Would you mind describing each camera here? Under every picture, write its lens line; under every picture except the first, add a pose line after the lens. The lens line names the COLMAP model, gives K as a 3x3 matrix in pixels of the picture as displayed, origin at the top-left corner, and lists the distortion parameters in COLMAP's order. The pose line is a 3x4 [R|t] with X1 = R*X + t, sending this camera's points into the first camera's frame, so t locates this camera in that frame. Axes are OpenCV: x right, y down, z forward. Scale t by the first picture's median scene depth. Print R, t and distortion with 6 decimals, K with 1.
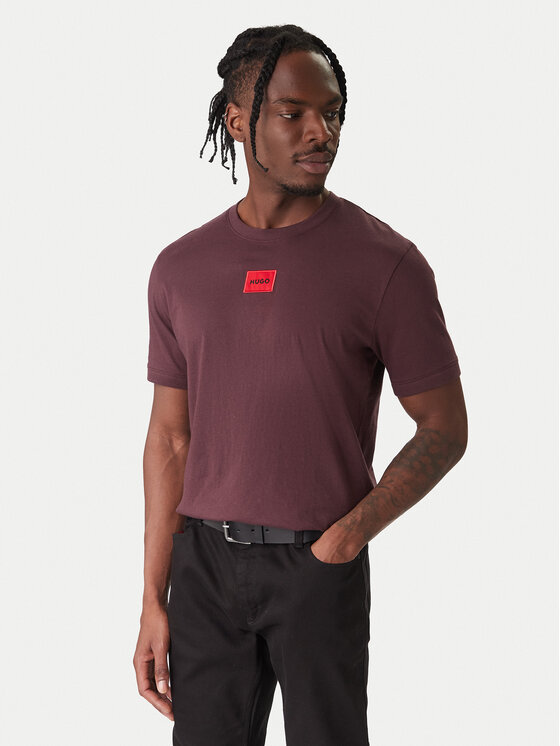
lens RADIAL K [[1053.0, 0, 280.9], [0, 1053.0, 372.3], [0, 0, 1]] dist [0.188955, 0.002553]
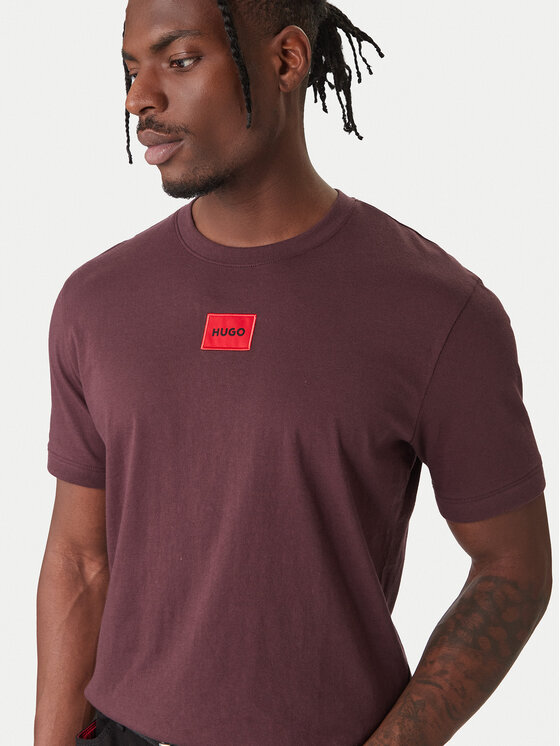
lens RADIAL K [[1152.1, 0, 280.0], [0, 1152.1, 373.0], [0, 0, 1]] dist [0.011788, 0.108623]
pose [[0.998618, 0.017637, 0.049509, -0.021303], [-0.017159, 0.999802, -0.010072, -0.052443], [-0.049676, 0.009208, 0.998723, 0.314027]]
